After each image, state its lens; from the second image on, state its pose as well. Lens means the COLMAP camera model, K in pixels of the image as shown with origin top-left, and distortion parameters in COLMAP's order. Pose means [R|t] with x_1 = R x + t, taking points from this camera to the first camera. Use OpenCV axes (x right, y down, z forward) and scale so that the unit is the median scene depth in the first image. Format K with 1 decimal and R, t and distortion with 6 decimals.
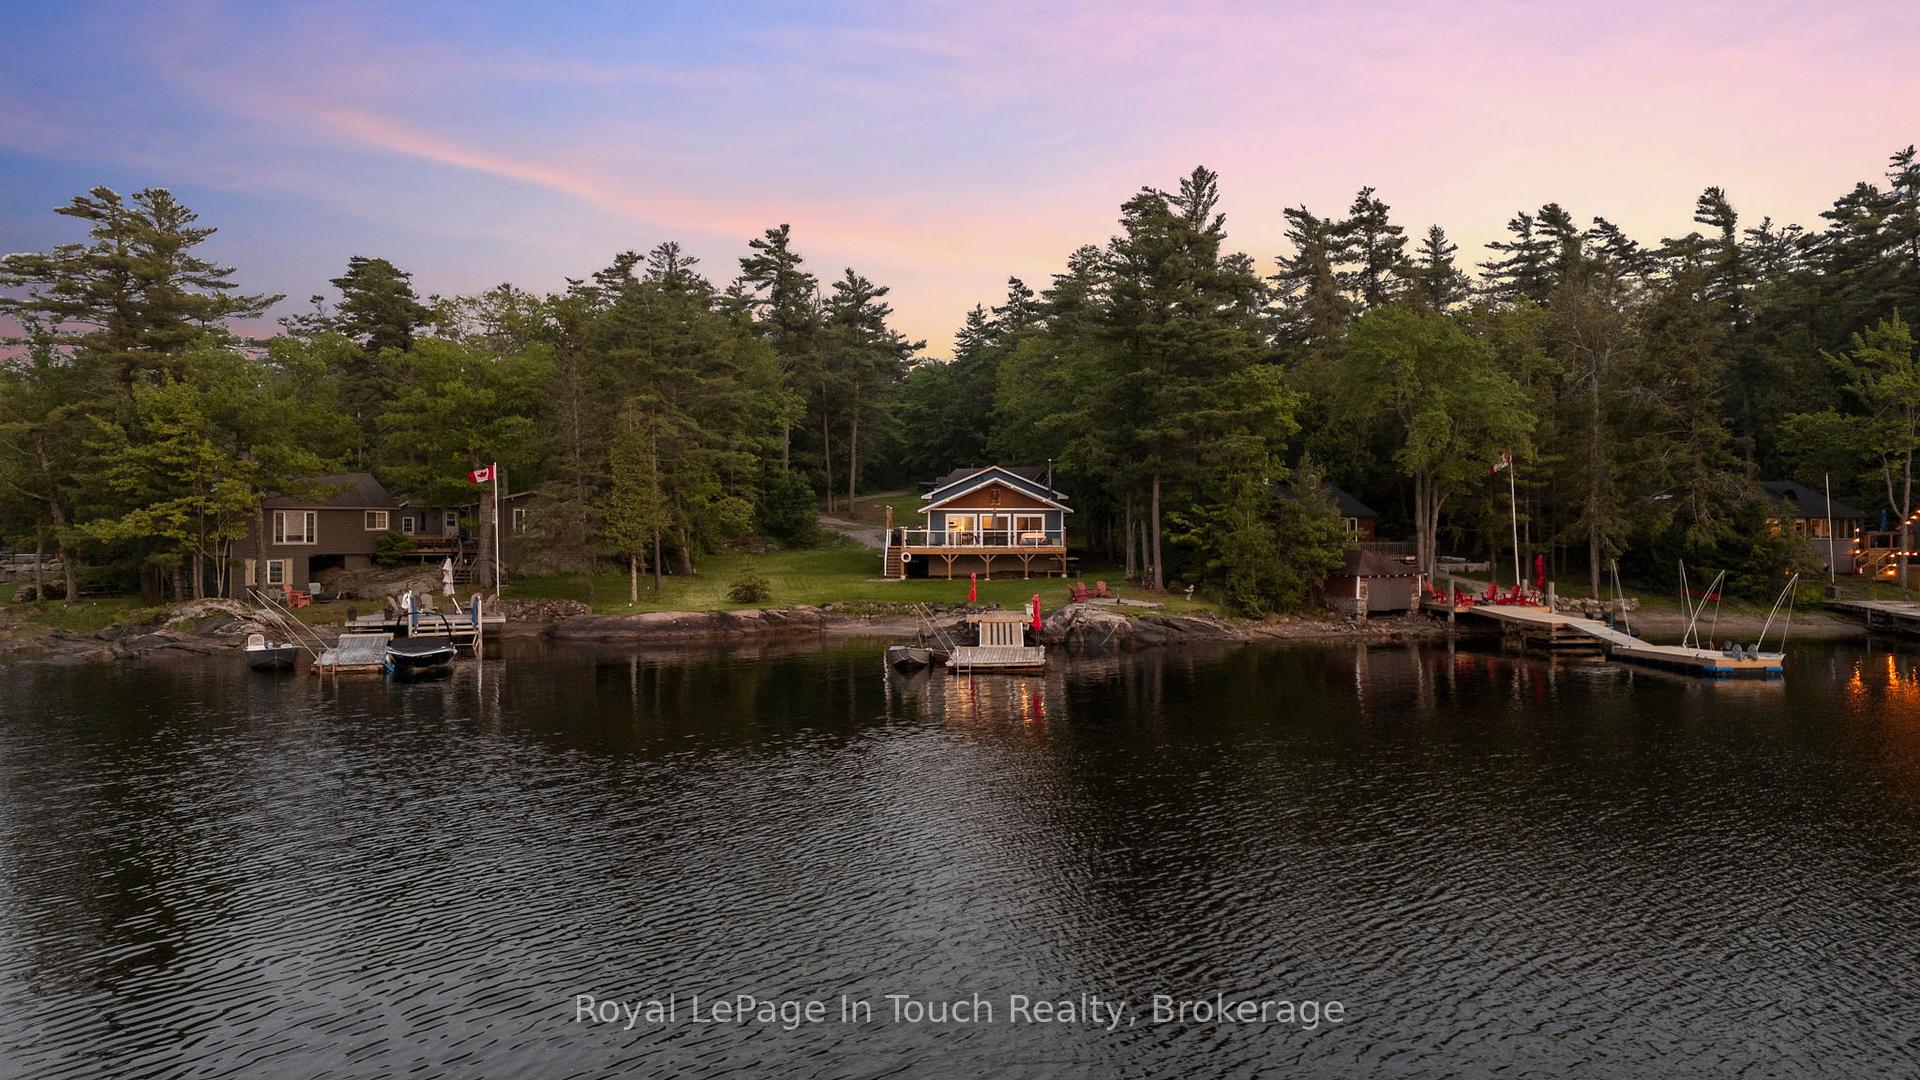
lens RADIAL K [[1403.4, 0, 951.4], [0, 1403.4, 539.8], [0, 0, 1]] dist [0.096936, -0.097033]
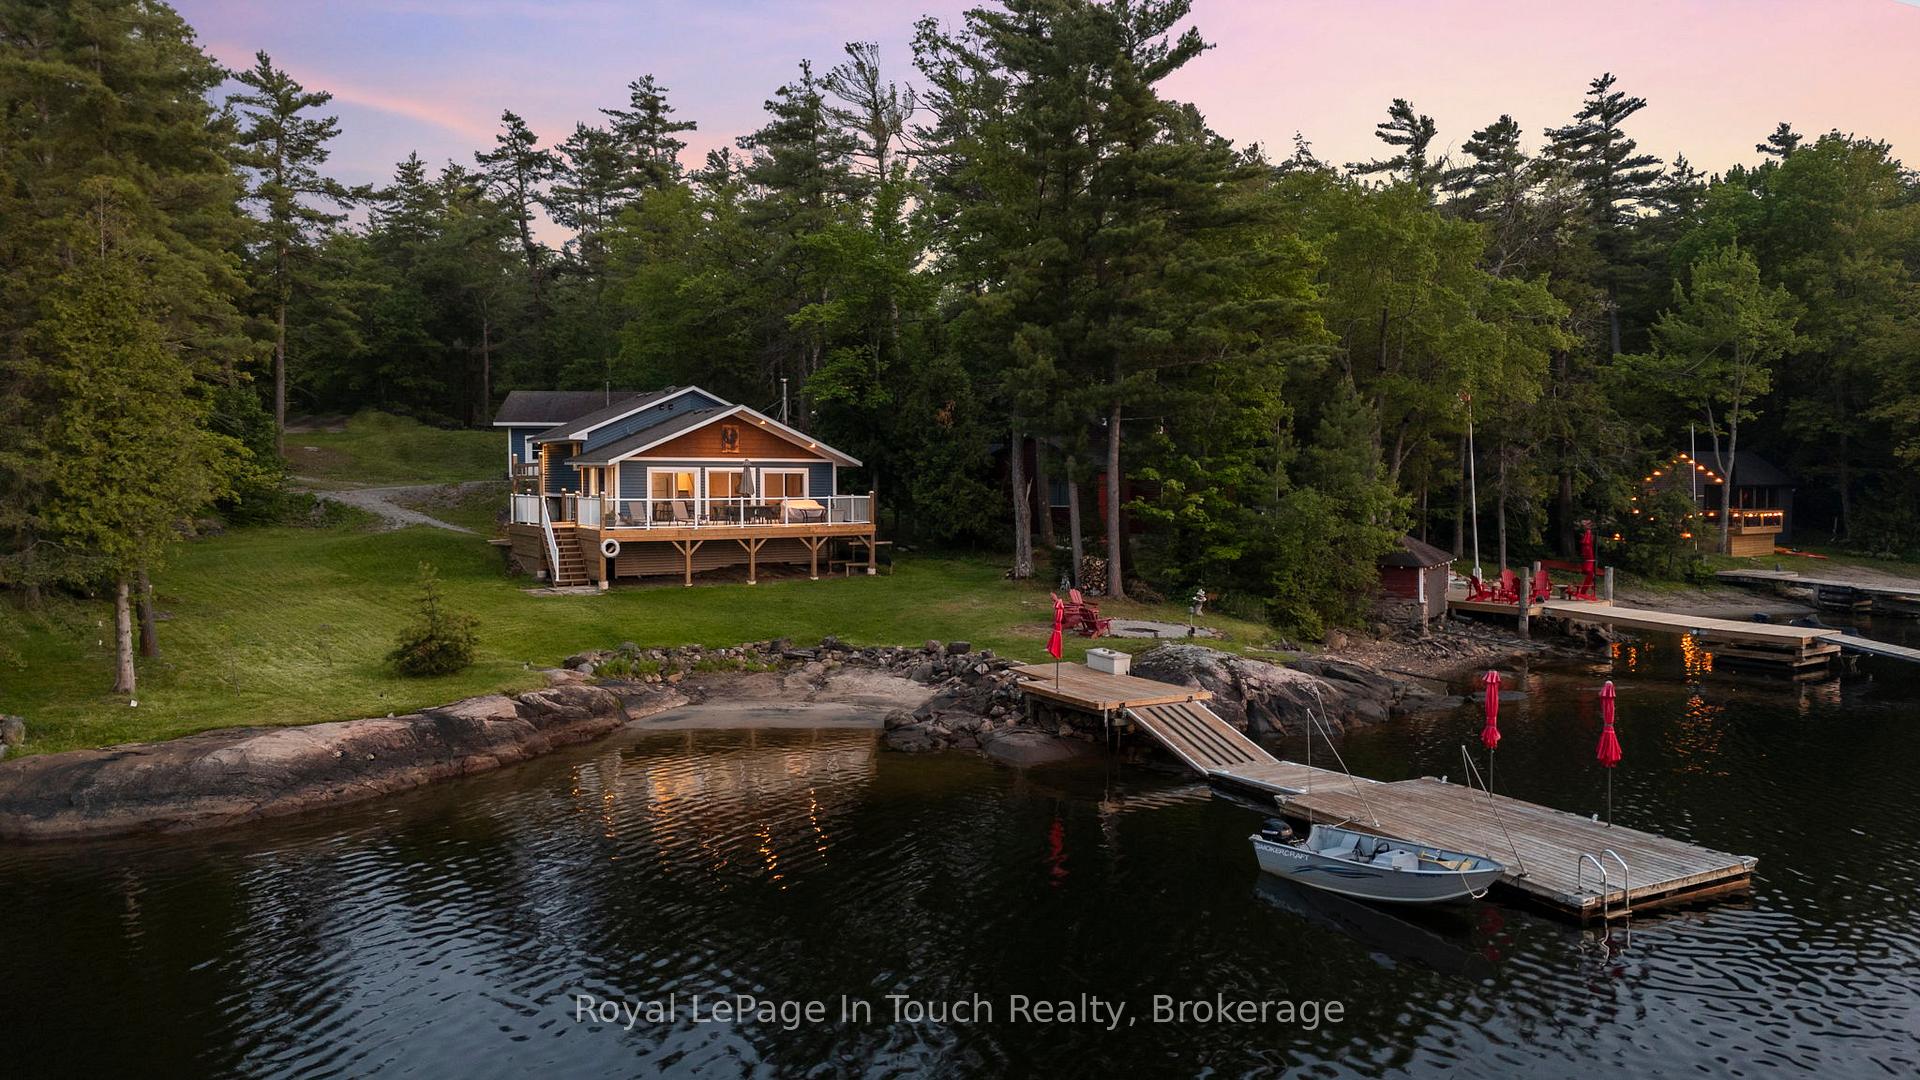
lens RADIAL K [[1403.4, 0, 959.0], [0, 1403.4, 533.0], [0, 0, 1]] dist [0.096936, -0.097033]
pose [[0.857198, -0.022096, 0.514513, -0.215967], [0.003725, 0.999319, 0.036711, -0.014050], [-0.514973, -0.029552, 0.856697, 0.499597]]
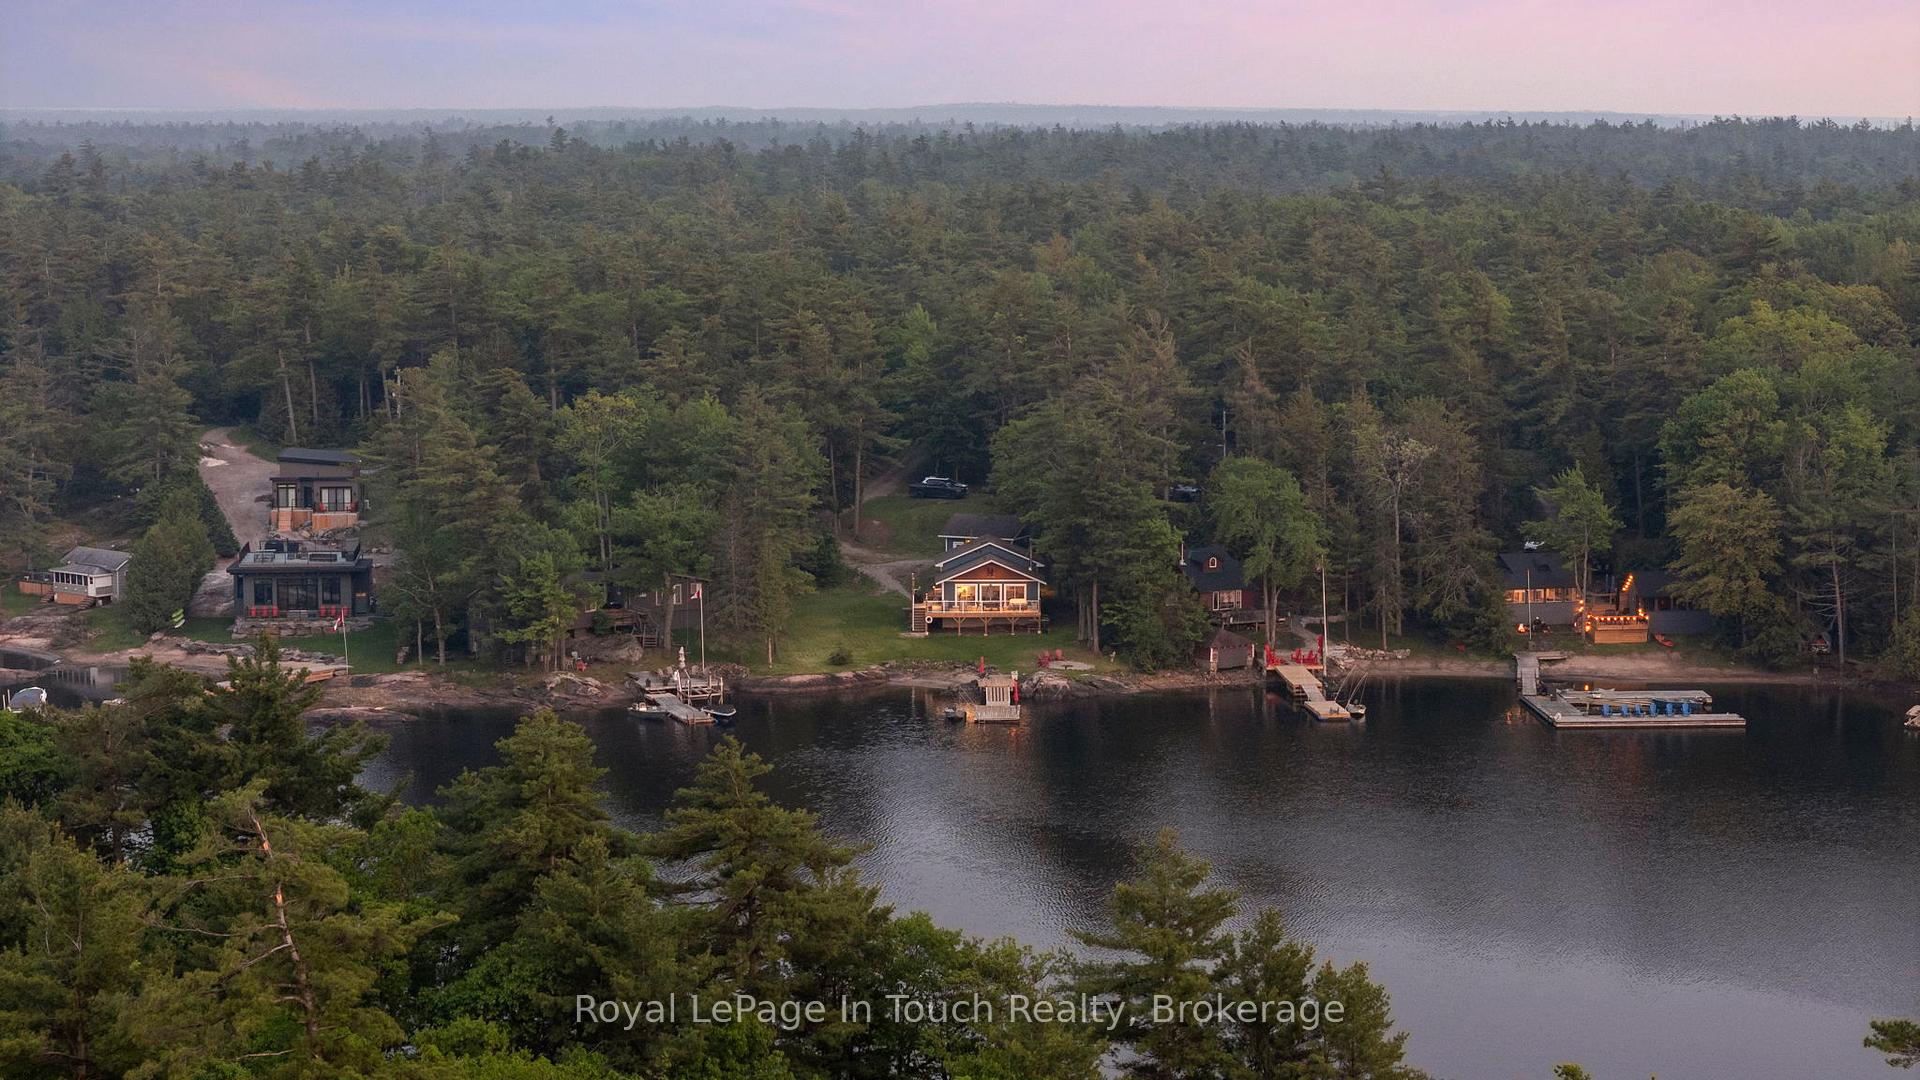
lens RADIAL K [[3861.0, 0, 959.9], [0, 3861.0, 538.4], [0, 0, 1]] dist [-0.157891, 0.000000]
pose [[0.999342, -0.003838, 0.036055, -0.155532], [-0.000099, 0.994090, 0.108559, -0.542680], [-0.036259, -0.108491, 0.993436, -3.174311]]
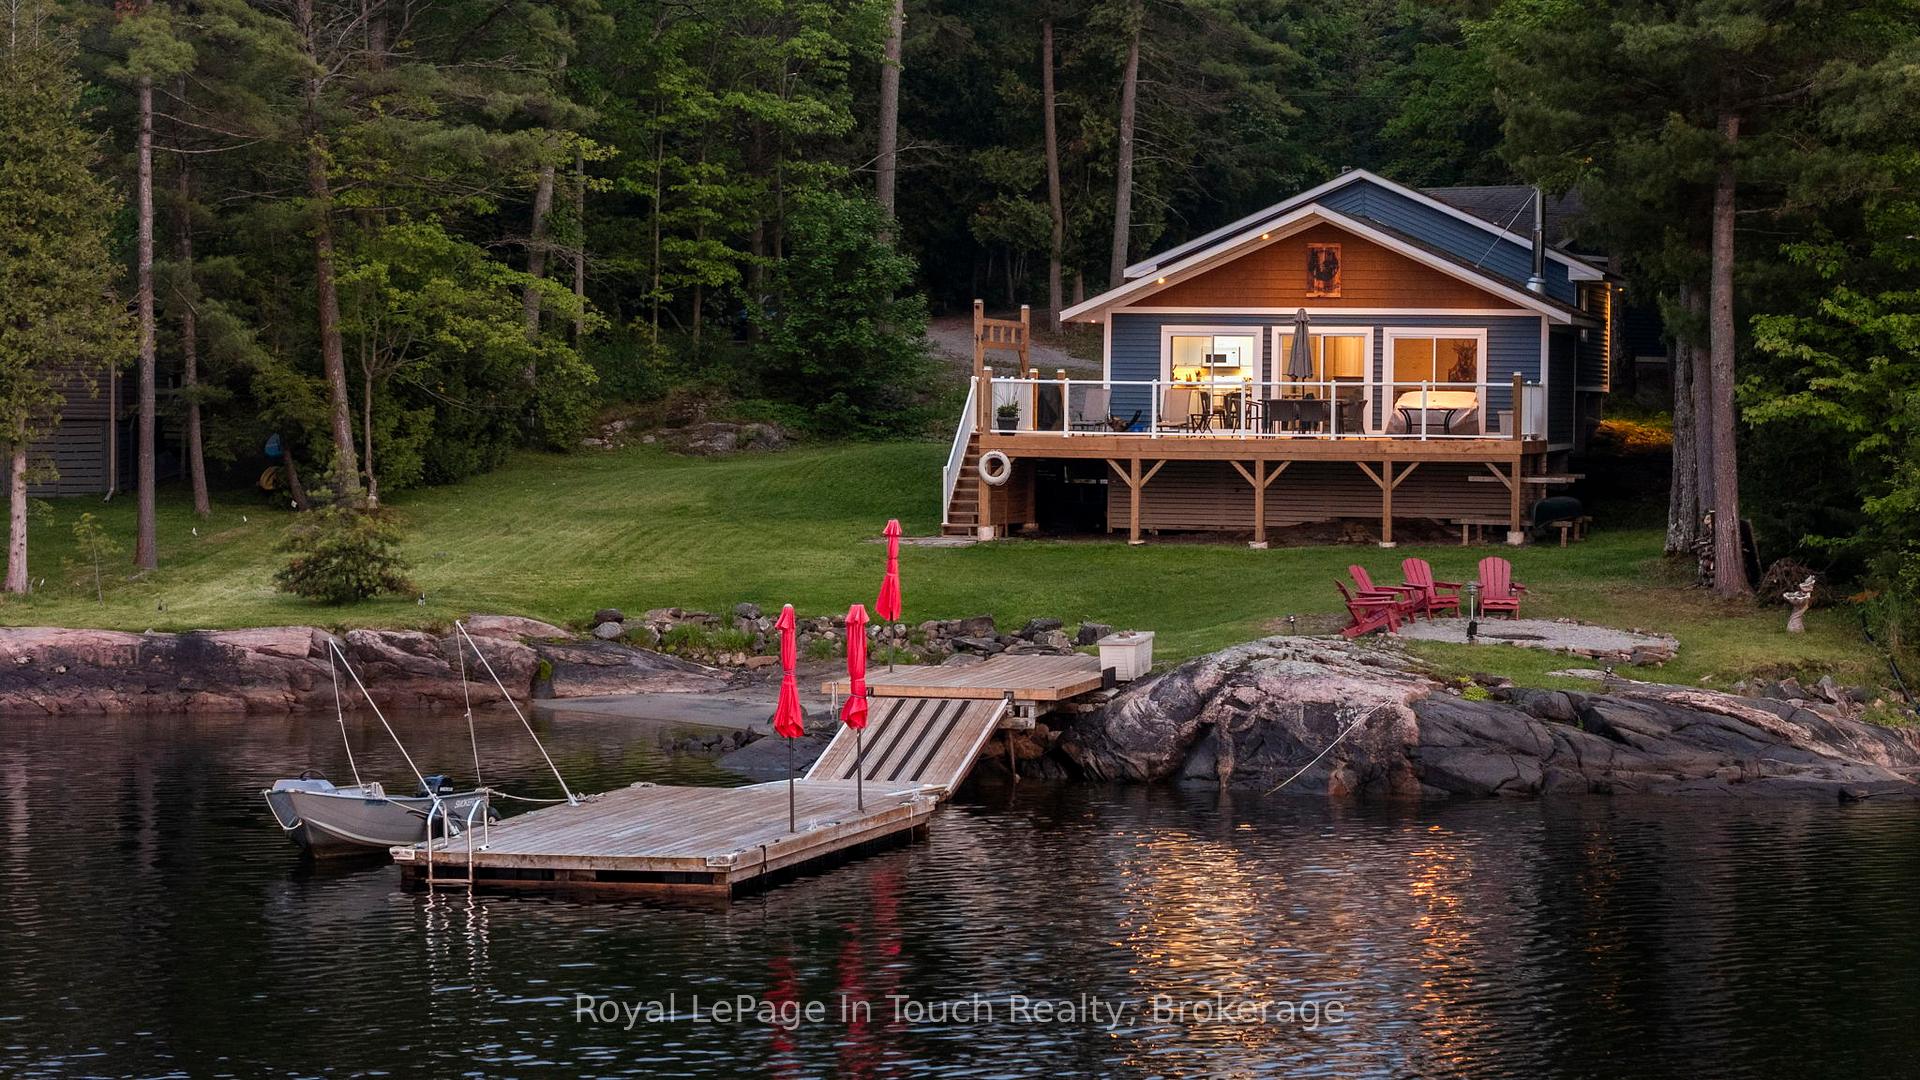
lens RADIAL K [[3861.0, 0, 971.5], [0, 3861.0, 538.4], [0, 0, 1]] dist [-0.157891, 0.000000]
pose [[0.967913, 0.018210, -0.250626, 0.187646], [-0.010993, 0.999485, 0.030164, 0.003022], [0.251046, -0.026441, 0.967614, 0.204289]]
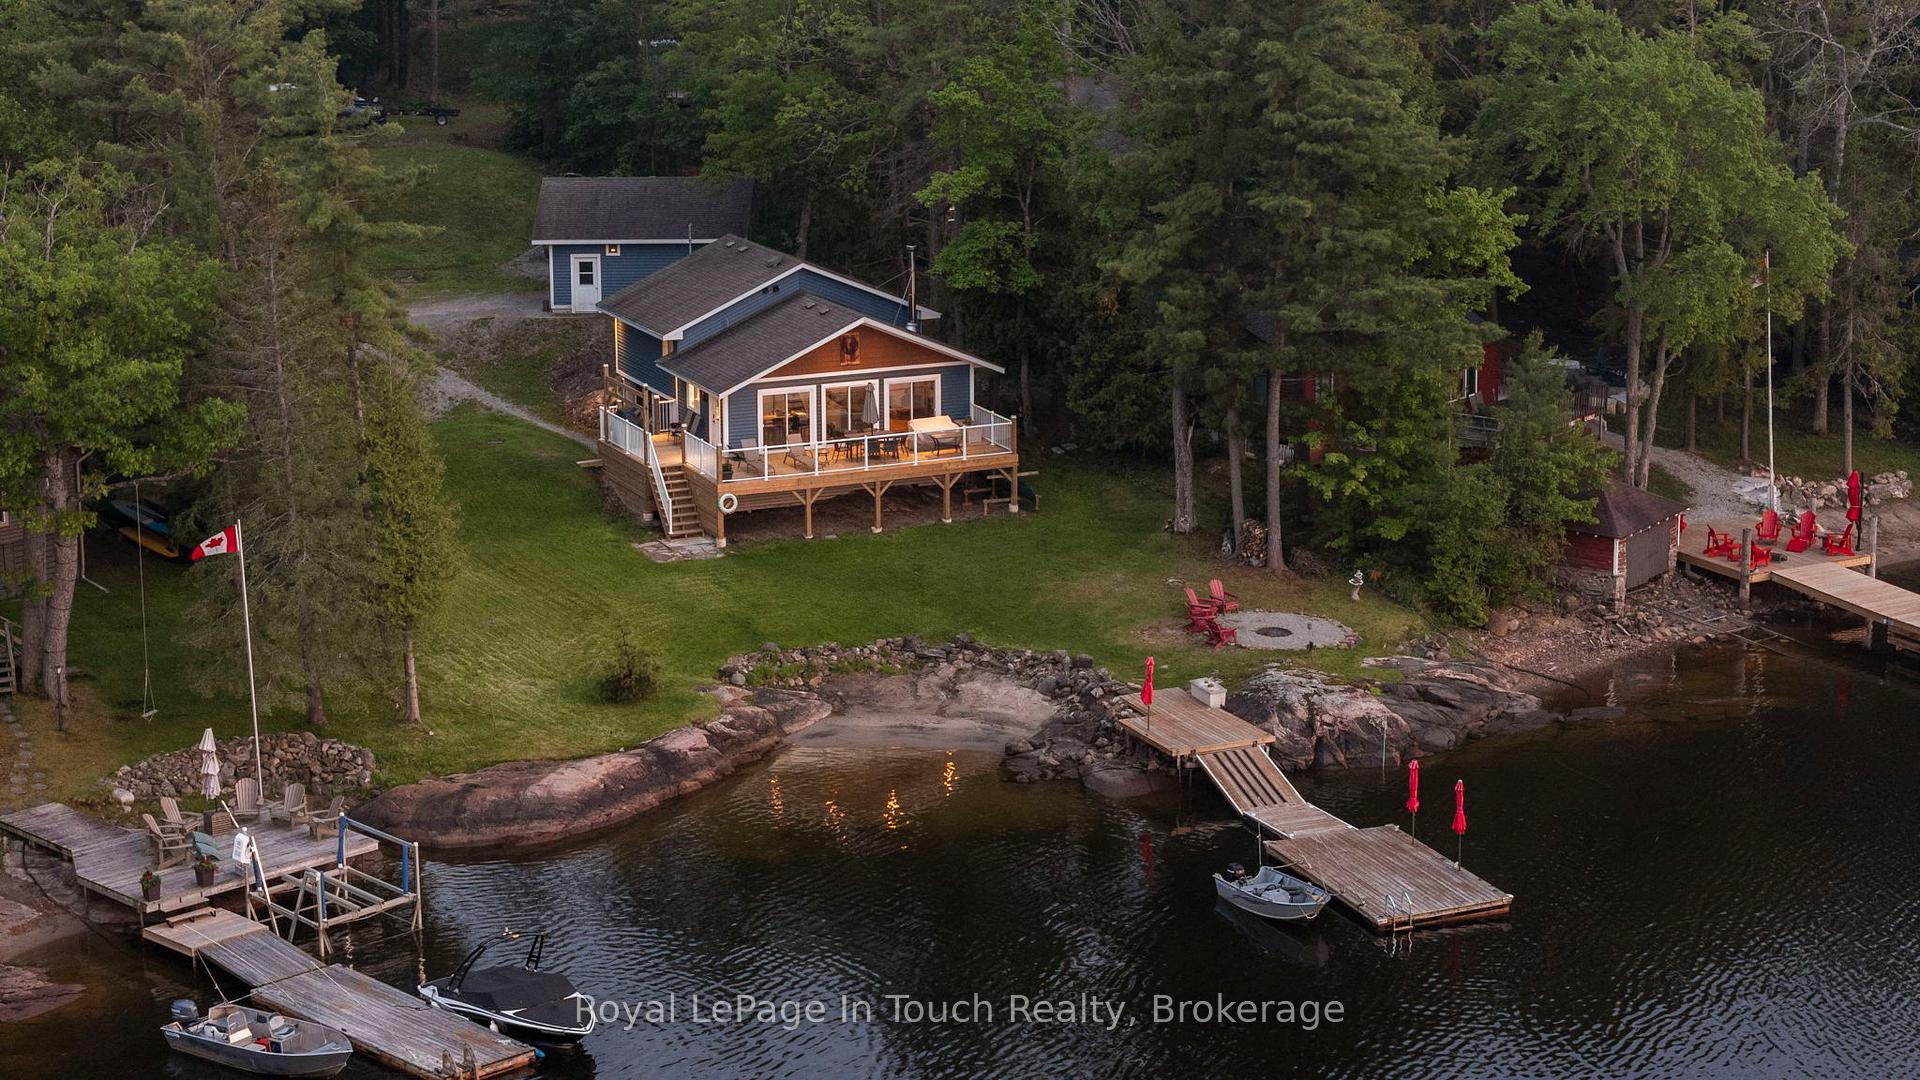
lens RADIAL K [[3861.0, 0, 956.3], [0, 3861.0, 544.9], [0, 0, 1]] dist [-0.157891, 0.000000]
pose [[0.906437, -0.105280, 0.409009, -0.571805], [0.009512, 0.973275, 0.229444, -0.314877], [-0.422235, -0.204086, 0.883214, -0.283140]]
